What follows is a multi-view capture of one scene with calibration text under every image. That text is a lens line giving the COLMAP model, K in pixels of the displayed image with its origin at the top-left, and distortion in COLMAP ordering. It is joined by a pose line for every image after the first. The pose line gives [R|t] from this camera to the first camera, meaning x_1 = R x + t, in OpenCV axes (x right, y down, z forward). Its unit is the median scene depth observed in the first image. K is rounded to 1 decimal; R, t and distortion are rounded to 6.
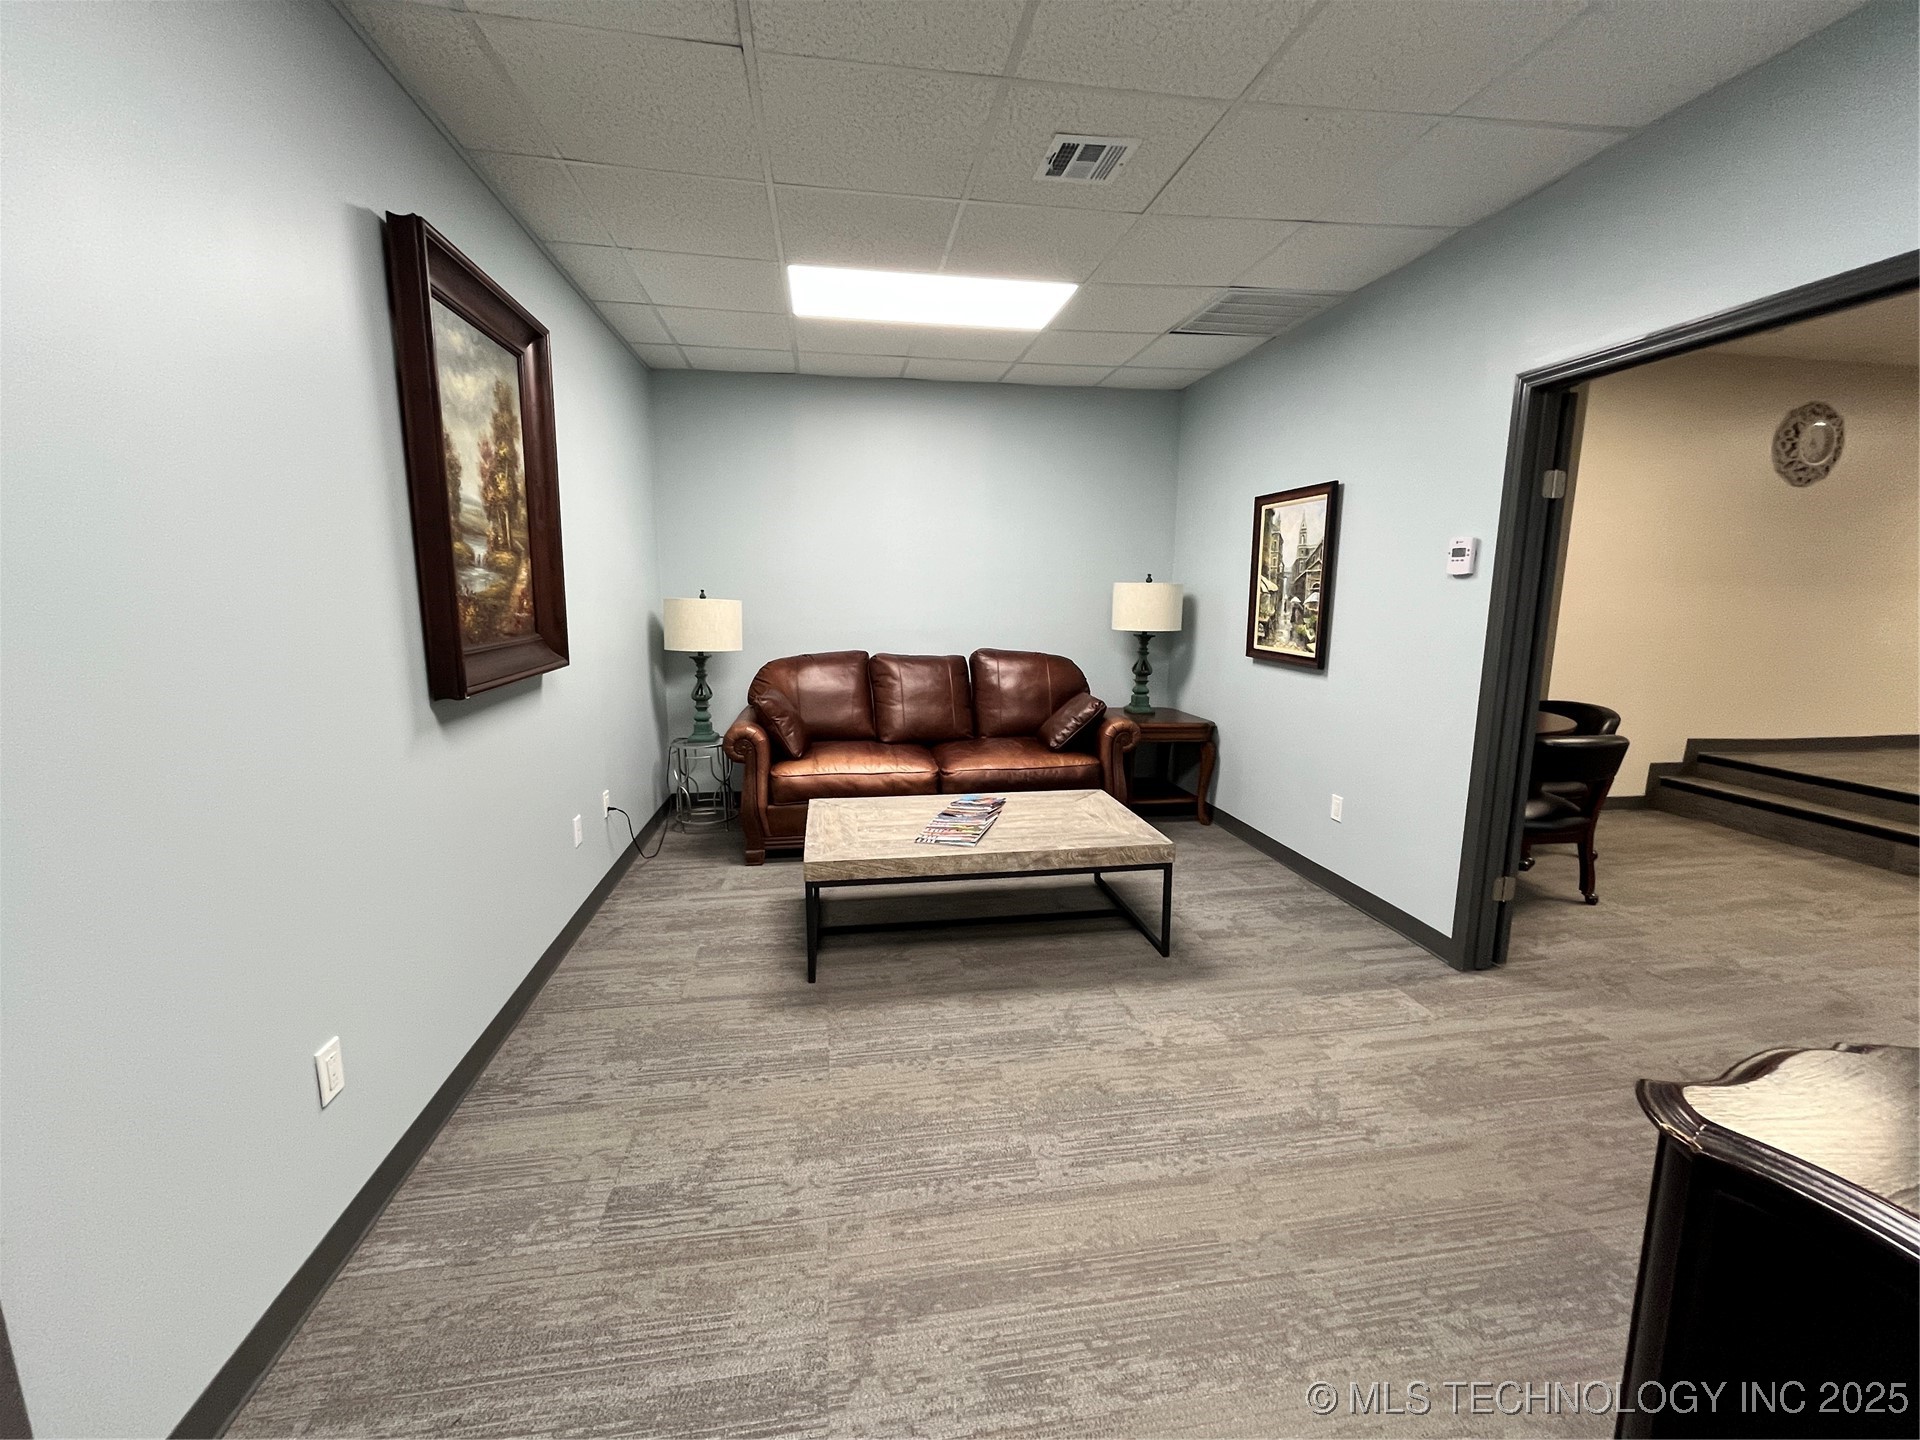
lens RADIAL K [[776.2, 0, 956.5], [0, 776.2, 712.7], [0, 0, 1]] dist [-0.003090, 0.000379]
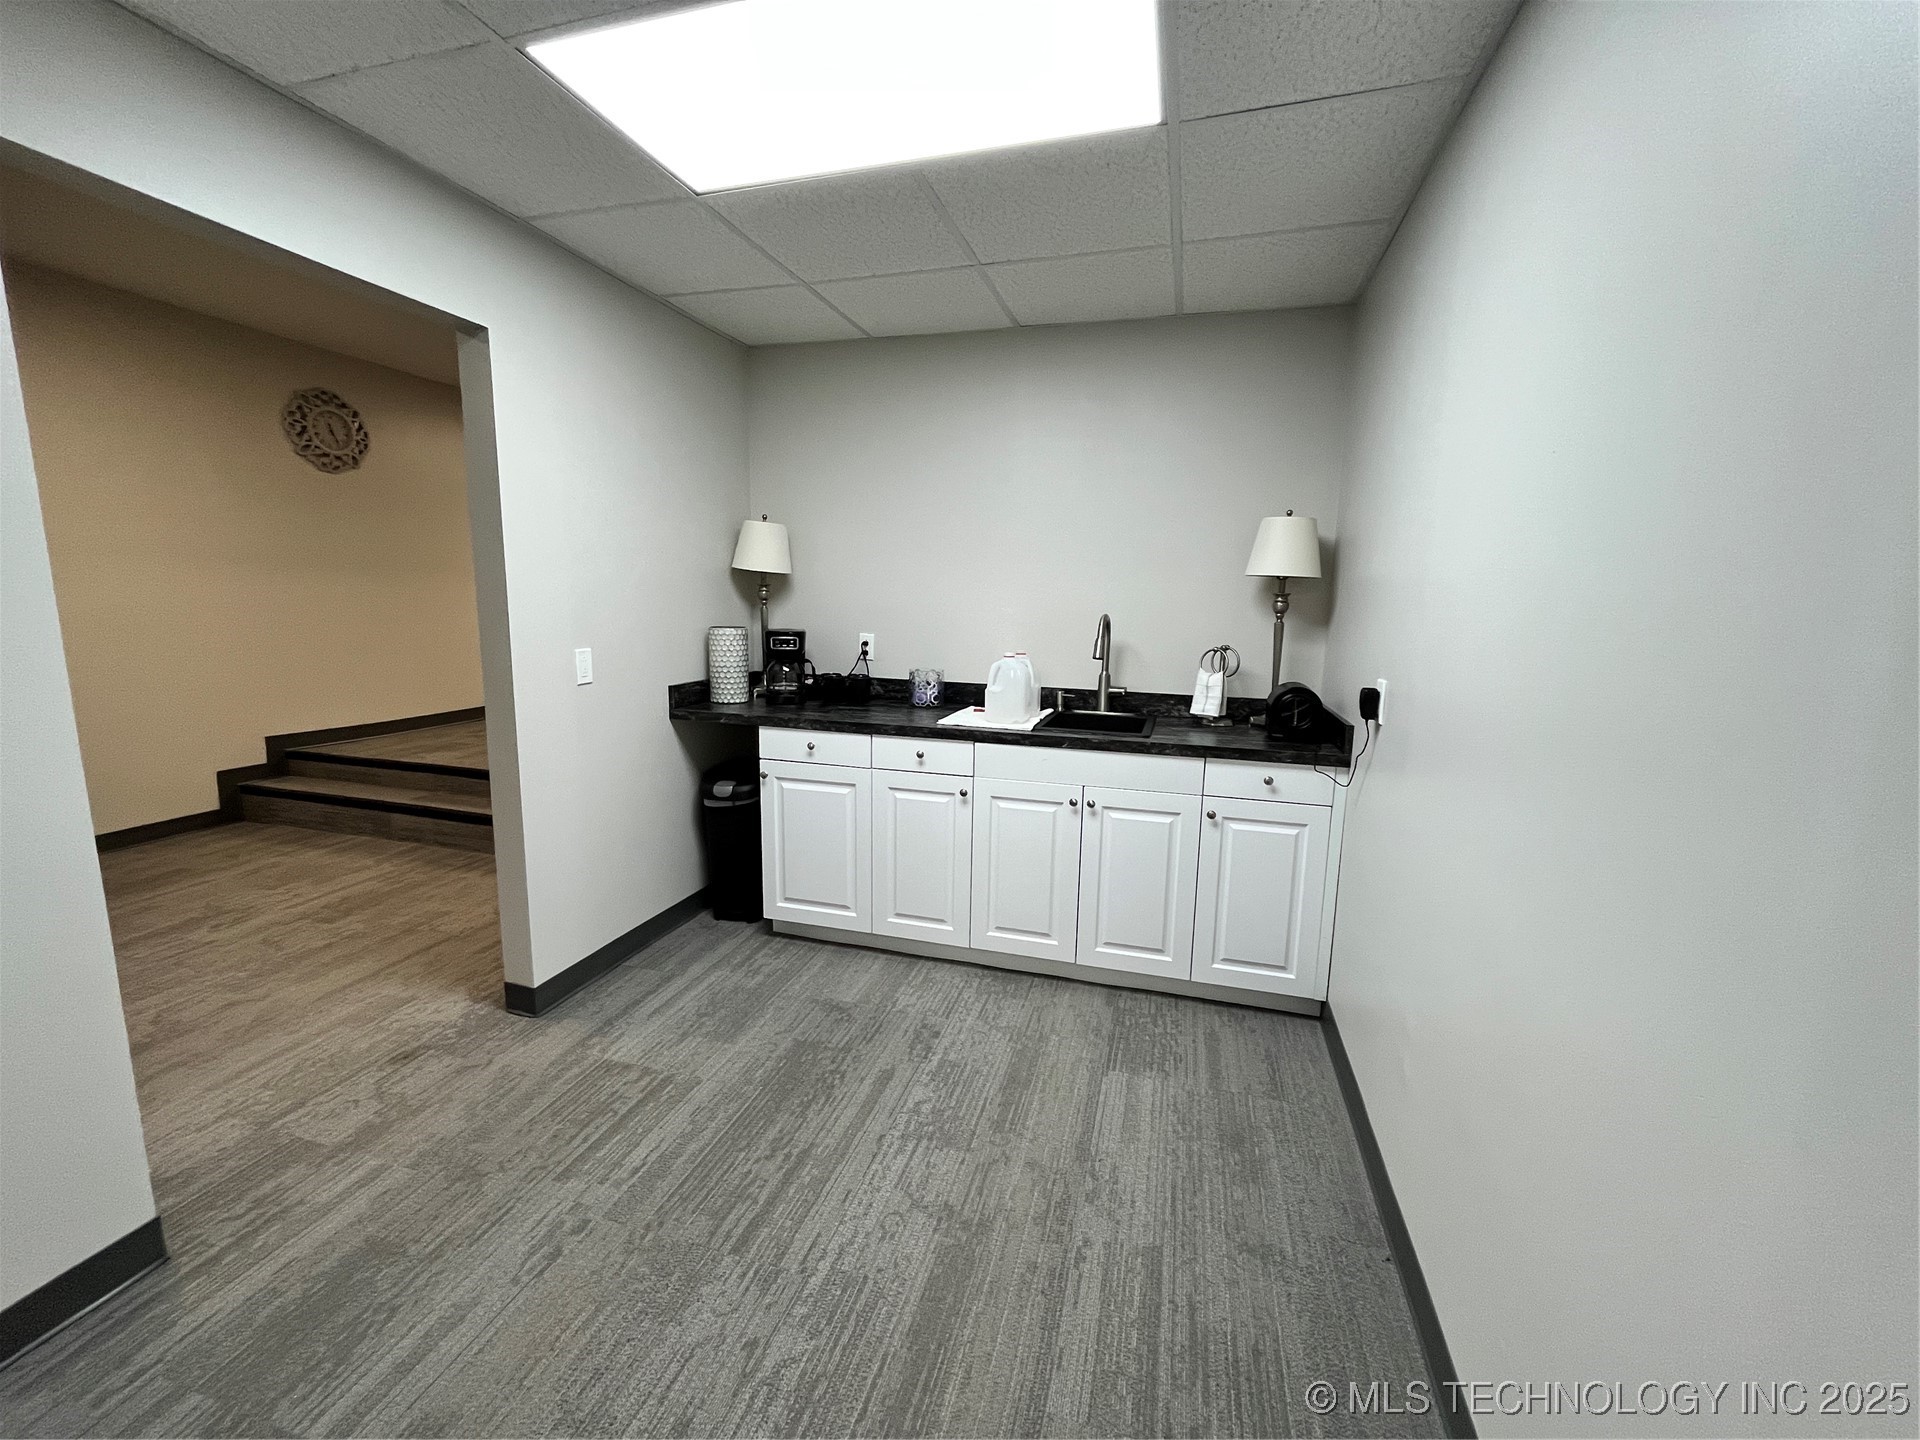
lens RADIAL K [[776.2, 0, 953.3], [0, 776.2, 719.0], [0, 0, 1]] dist [-0.003090, 0.000379]
pose [[0.432171, -0.136702, 0.891370, 0.515274], [0.118030, 0.988515, 0.094375, 0.023934], [-0.894034, 0.064423, 0.443343, -0.150068]]
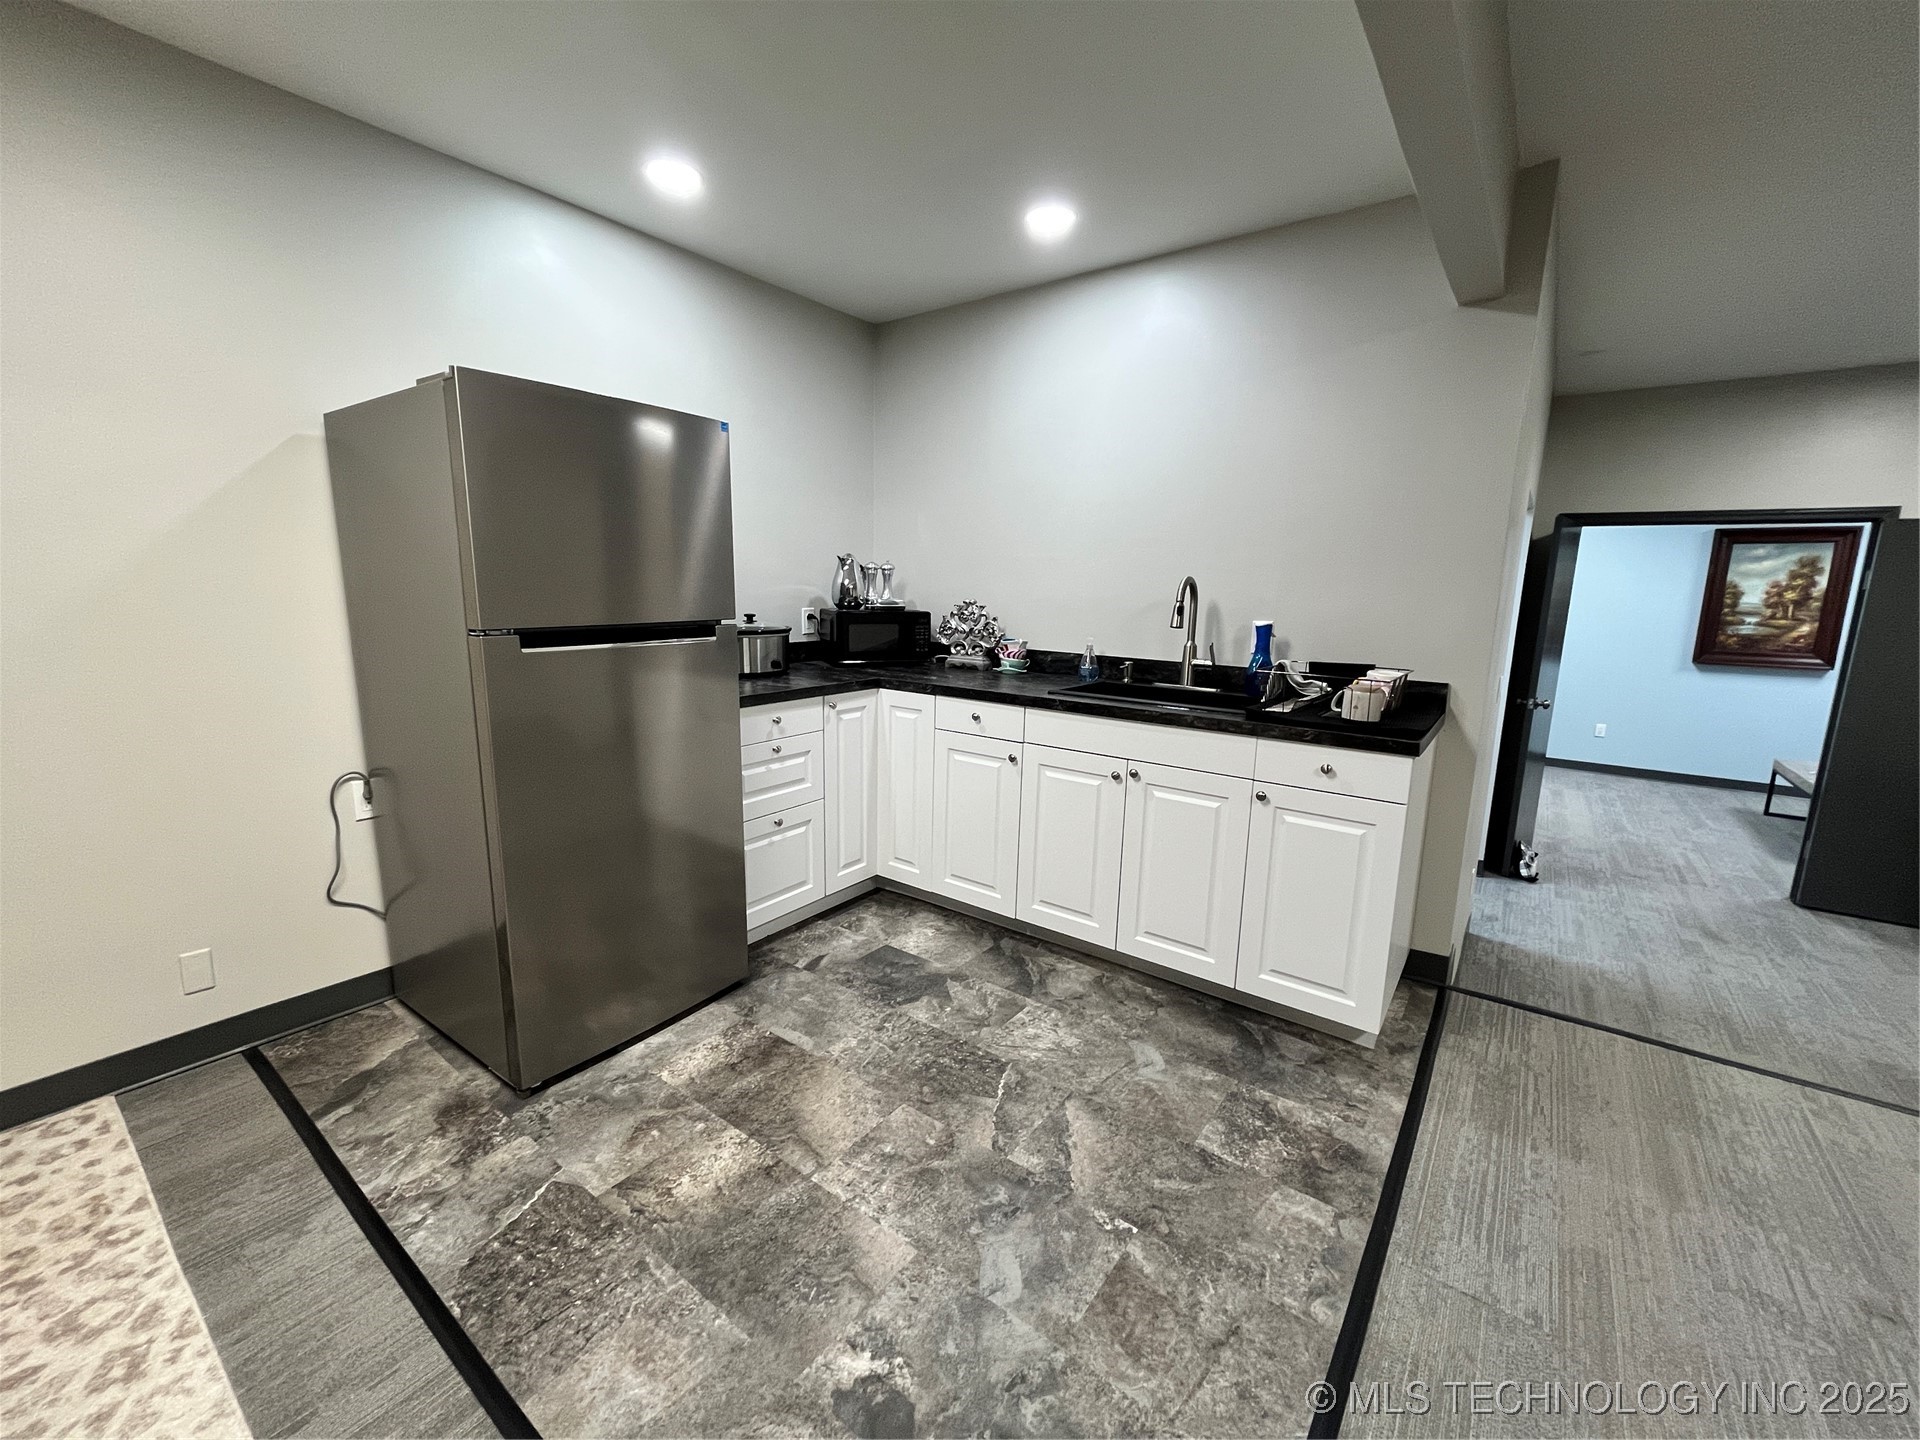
lens RADIAL K [[776.2, 0, 954.8], [0, 776.2, 715.0], [0, 0, 1]] dist [-0.003090, 0.000379]
pose [[-0.720707, 0.089922, -0.687383, 1.748796], [-0.135841, 0.954011, 0.267228, -0.115637], [0.679801, 0.285968, -0.675347, 0.500703]]
